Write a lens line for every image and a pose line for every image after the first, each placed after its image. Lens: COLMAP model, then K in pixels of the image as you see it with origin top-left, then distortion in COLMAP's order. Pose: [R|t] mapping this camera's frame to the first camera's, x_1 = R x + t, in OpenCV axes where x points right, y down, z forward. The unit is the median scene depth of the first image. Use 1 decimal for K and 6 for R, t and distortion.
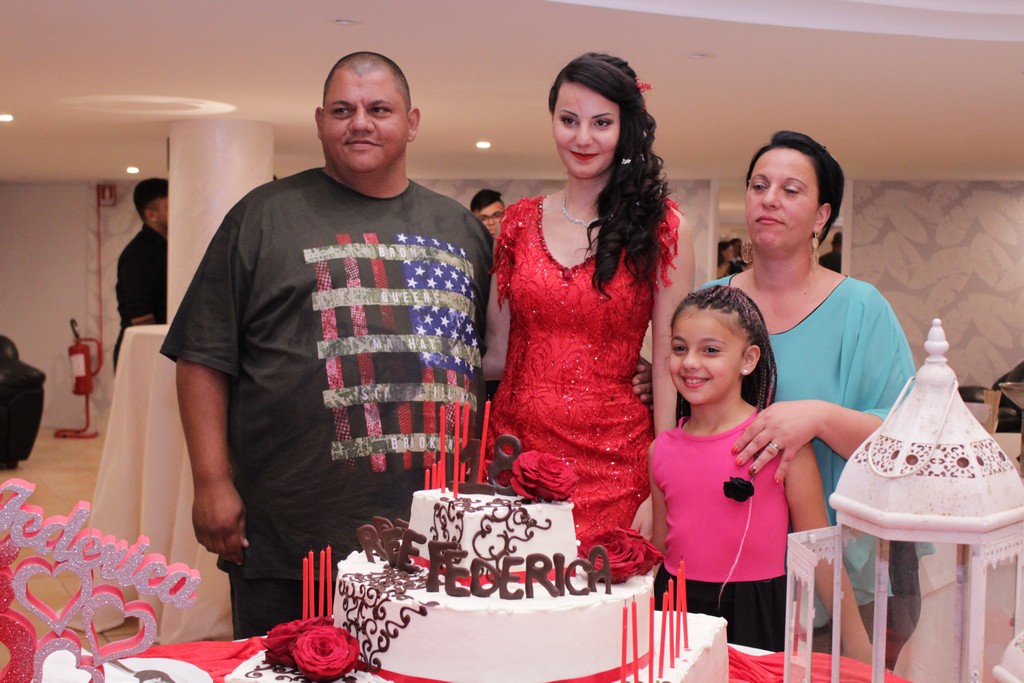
lens RADIAL K [[1387.3, 0, 513.2], [0, 1387.3, 341.2], [0, 0, 1]] dist [-0.066581, 0.105930]
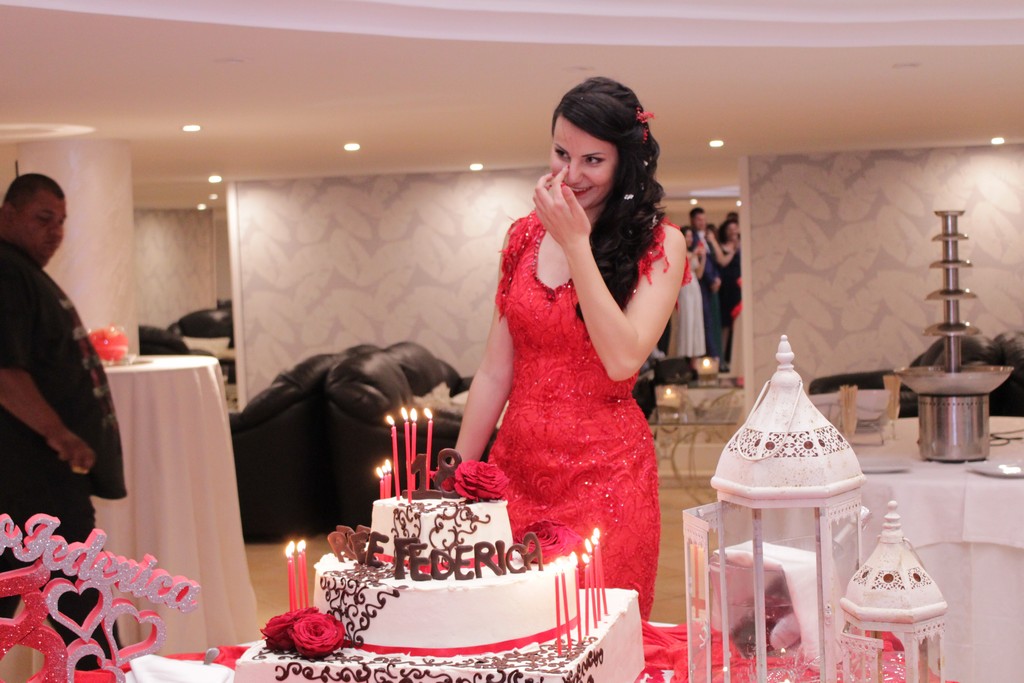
lens RADIAL K [[1620.0, 0, 509.3], [0, 1620.0, 342.1], [0, 0, 1]] dist [-0.020939, -0.008779]
pose [[0.994598, -0.063258, 0.082304, -0.065819], [0.063324, 0.997991, 0.001813, -0.026306], [-0.082254, 0.003408, 0.996606, -0.443100]]
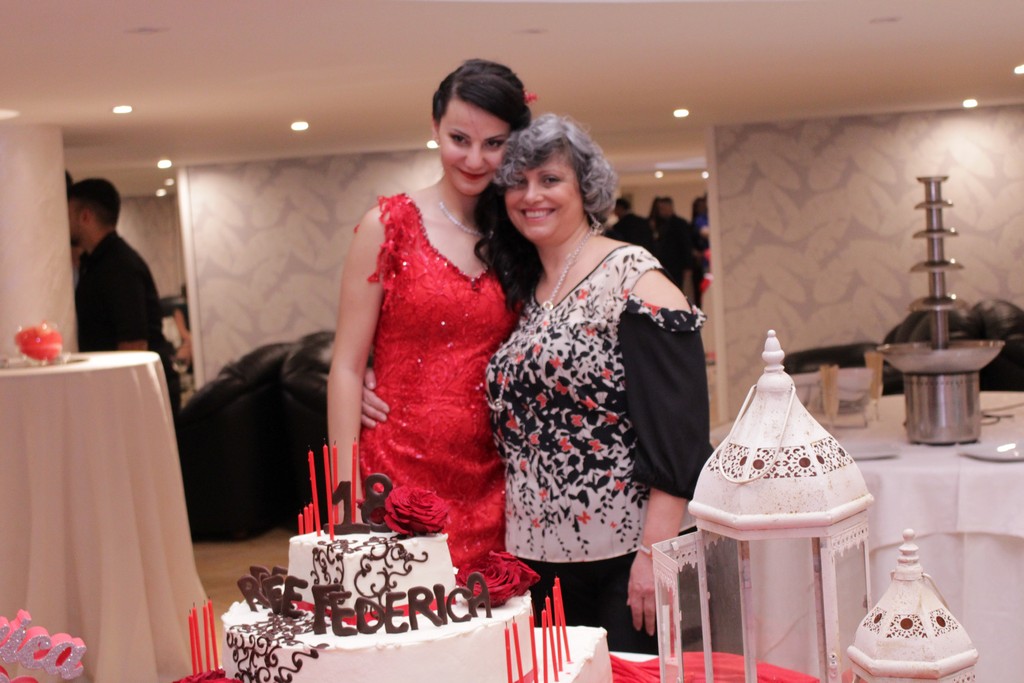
lens RADIAL K [[1613.9, 0, 510.2], [0, 1613.9, 346.4], [0, 0, 1]] dist [-0.032069, 0.057421]
pose [[0.990707, -0.092607, 0.099621, -0.017544], [0.091044, 0.995643, 0.020137, -0.043498], [-0.101052, -0.010880, 0.994822, -0.205894]]
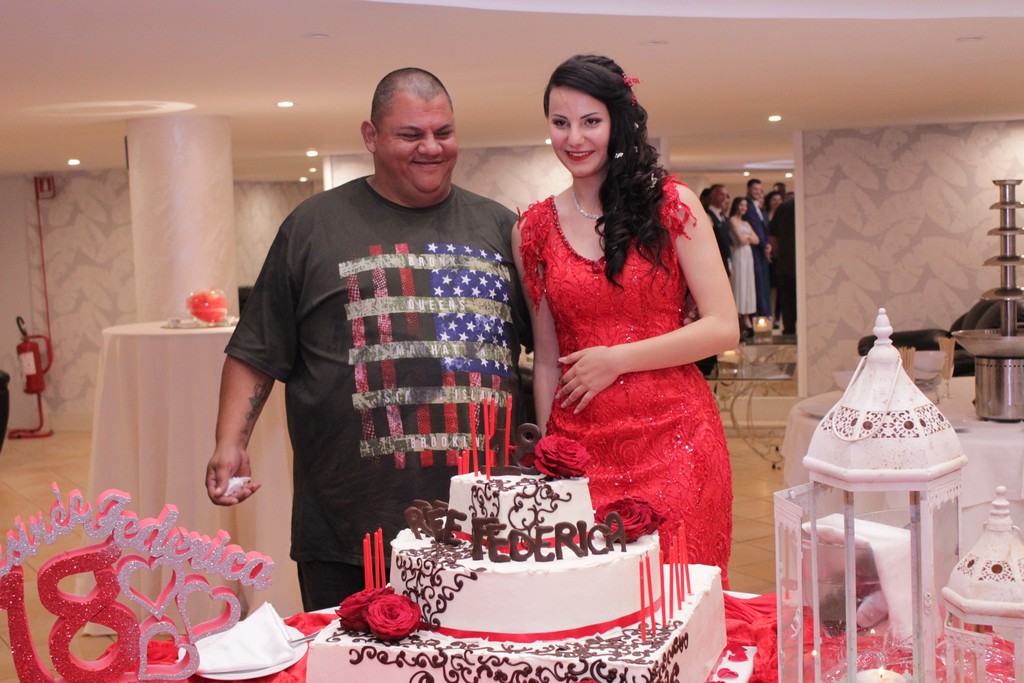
lens RADIAL K [[1443.8, 0, 515.0], [0, 1443.8, 339.4], [0, 0, 1]] dist [-0.057052, 0.100946]
pose [[0.997308, -0.063296, 0.037022, -0.059535], [0.062342, 0.997706, 0.026379, -0.039159], [-0.038607, -0.024000, 0.998966, -0.236740]]
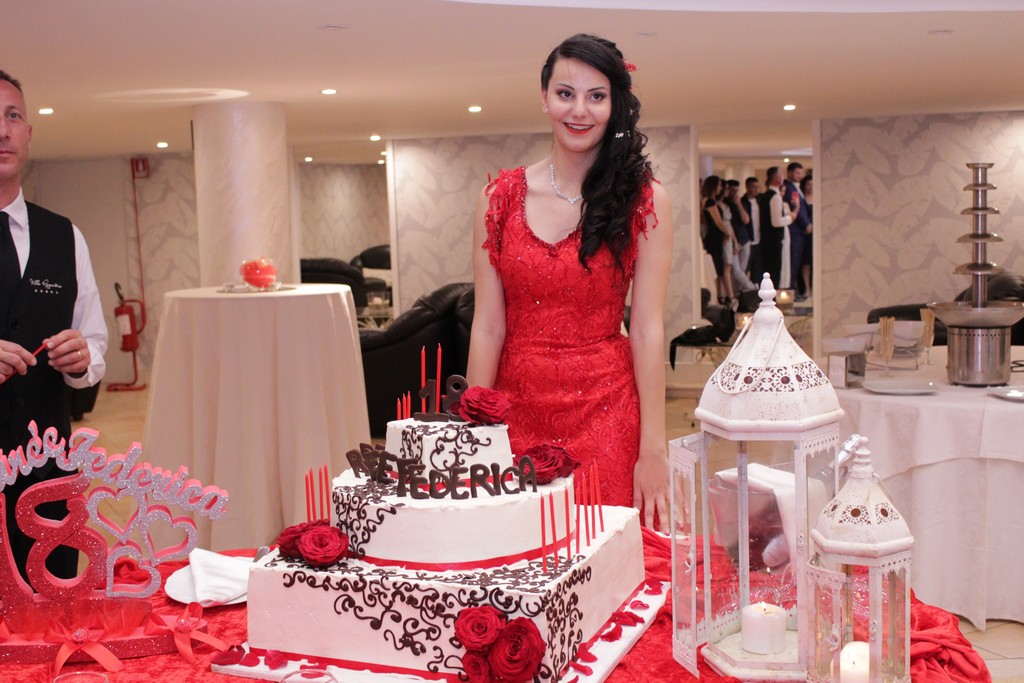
lens RADIAL K [[1308.0, 0, 508.9], [0, 1308.0, 340.6], [0, 0, 1]] dist [-0.065915, 0.048629]
pose [[0.998516, -0.051065, -0.018913, 0.074572], [0.051905, 0.997548, 0.046950, -0.021126], [0.016469, -0.047862, 0.998718, -0.237368]]
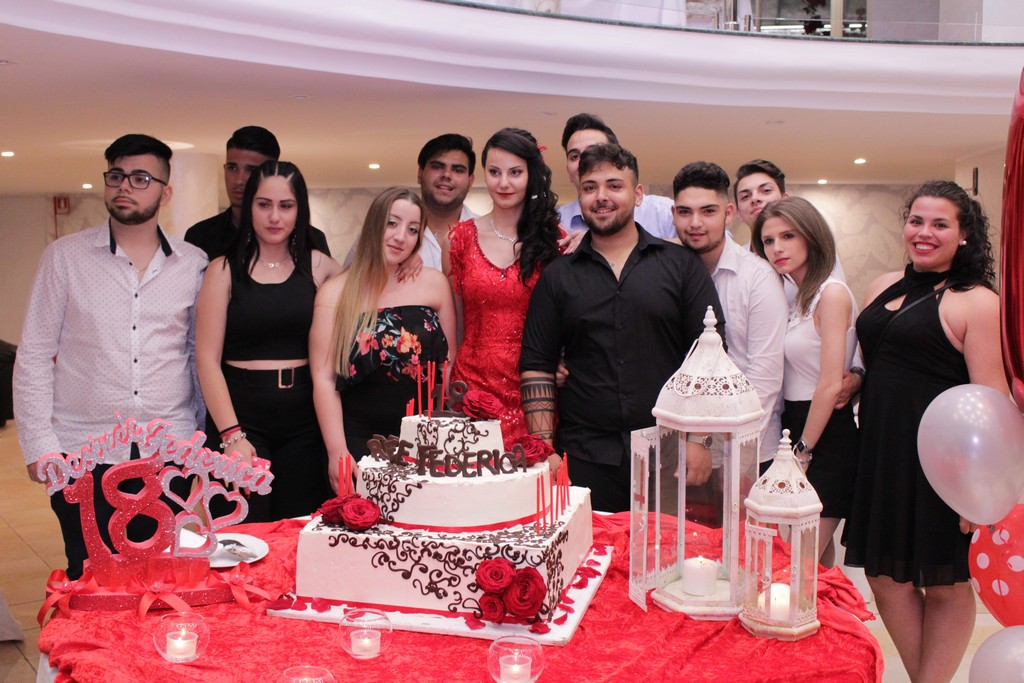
lens RADIAL K [[1124.7, 0, 511.6], [0, 1124.7, 340.8], [0, 0, 1]] dist [-0.086143, 0.019583]
pose [[0.992552, -0.030892, 0.117838, -0.104199], [0.027542, 0.999172, 0.029959, -0.019974], [-0.118666, -0.026490, 0.992581, -0.357723]]
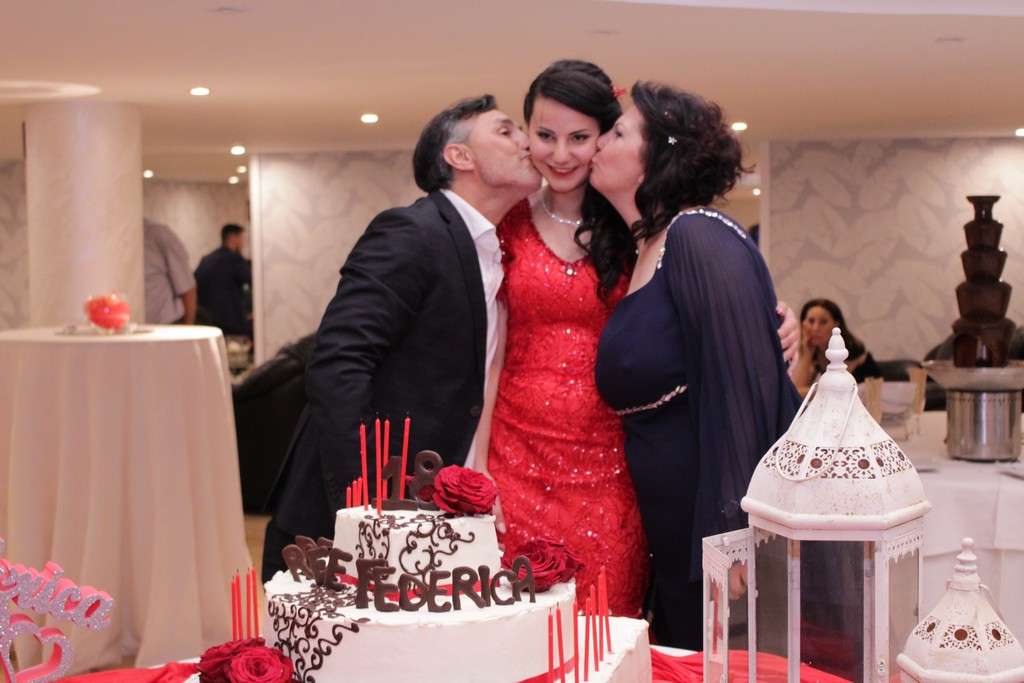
lens RADIAL K [[1547.1, 0, 508.2], [0, 1547.1, 342.6], [0, 0, 1]] dist [-0.038987, 0.055148]
pose [[0.997076, -0.035779, 0.067528, -0.020305], [0.034758, 0.999264, 0.016236, -0.030209], [-0.068059, -0.013841, 0.997585, -0.144764]]
